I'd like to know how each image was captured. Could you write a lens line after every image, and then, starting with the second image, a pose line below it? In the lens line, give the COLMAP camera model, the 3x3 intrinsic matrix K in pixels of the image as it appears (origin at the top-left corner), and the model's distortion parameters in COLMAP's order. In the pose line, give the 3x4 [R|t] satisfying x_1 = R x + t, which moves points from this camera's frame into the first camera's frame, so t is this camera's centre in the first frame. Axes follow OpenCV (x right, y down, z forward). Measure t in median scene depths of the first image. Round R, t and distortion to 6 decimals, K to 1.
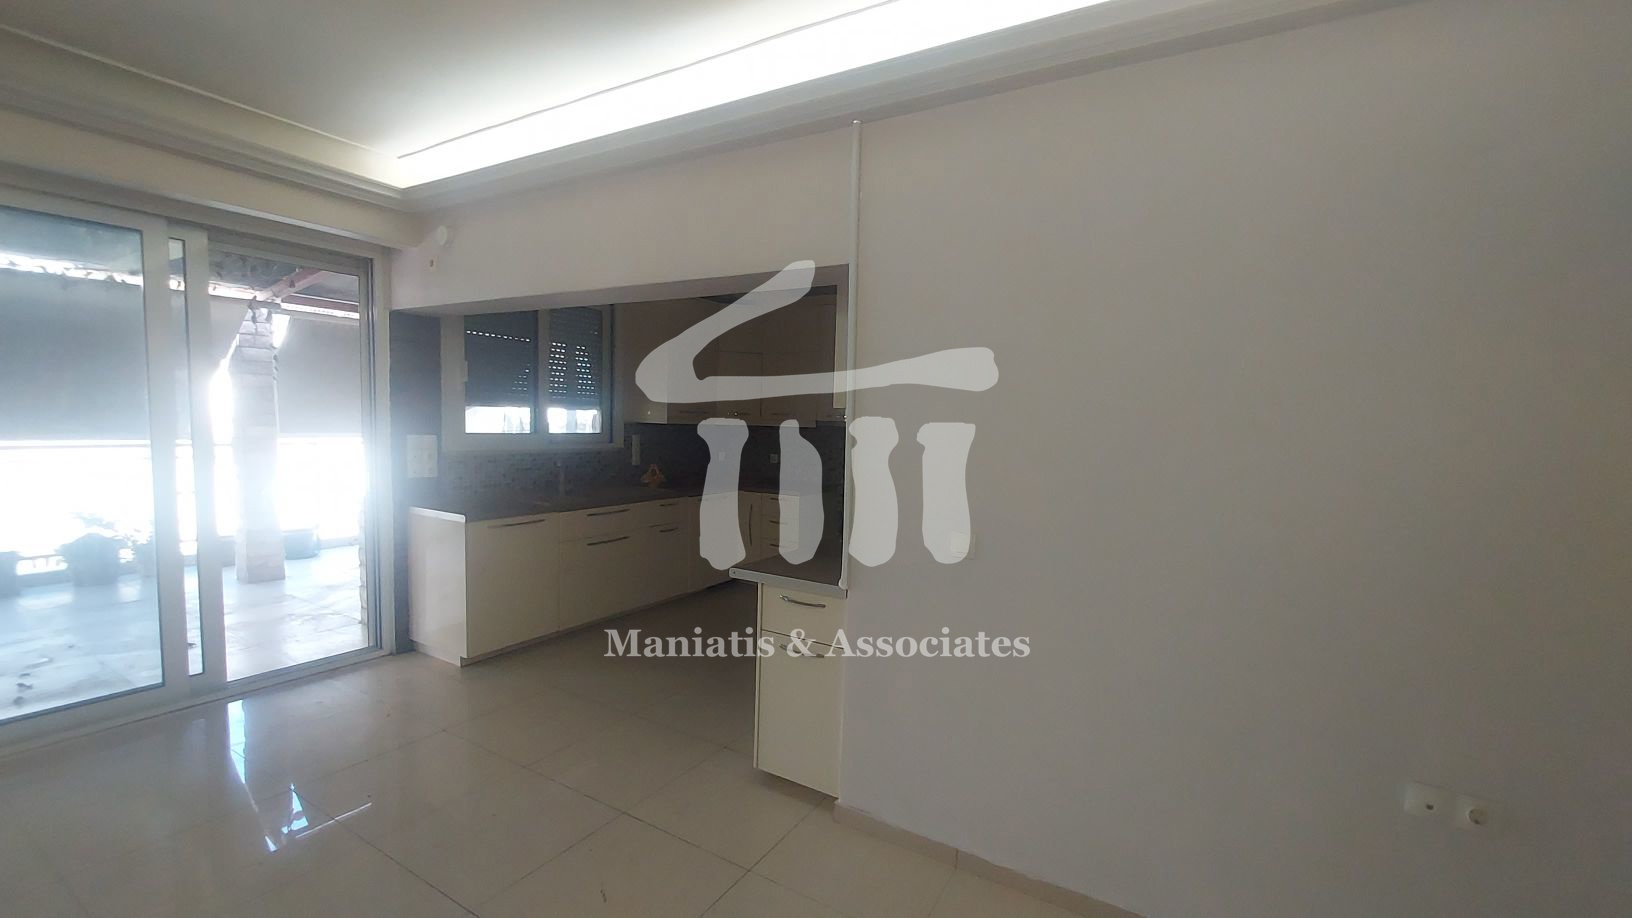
lens RADIAL K [[622.3, 0, 827.1], [0, 622.3, 472.9], [0, 0, 1]] dist [0.001279, 0.000062]
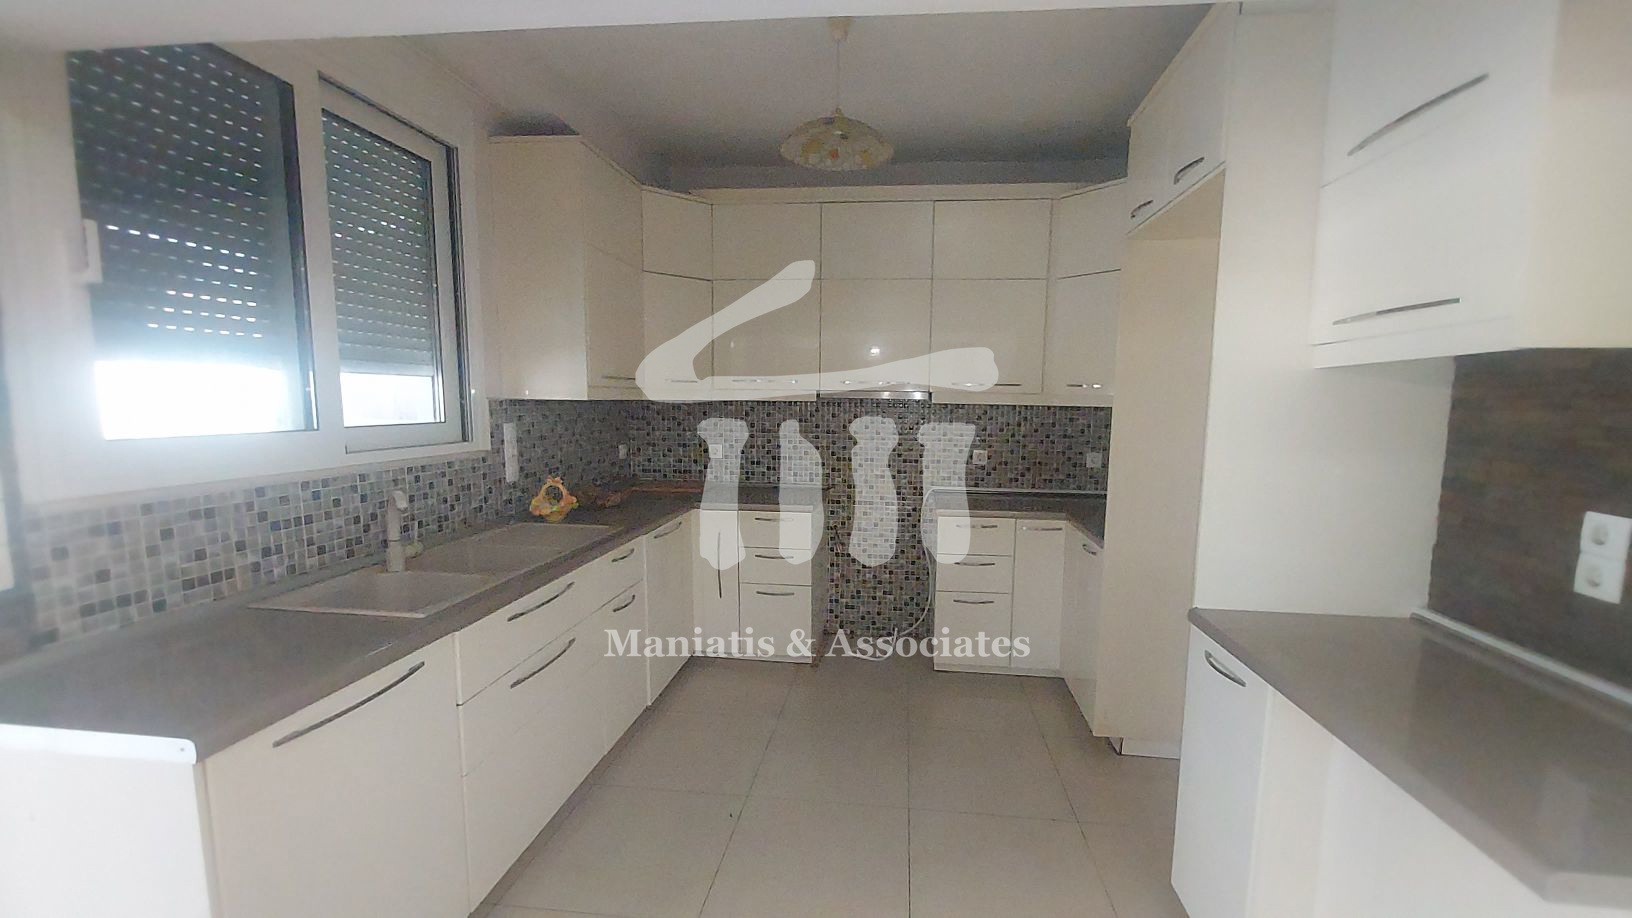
lens RADIAL K [[649.8, 0, 840.7], [0, 649.8, 479.1], [0, 0, 1]] dist [-0.001855, -0.000509]
pose [[0.918454, -0.069019, 0.389460, -0.295089], [0.047966, 0.996826, 0.063538, -0.039692], [-0.392609, -0.039675, 0.918849, 0.434807]]
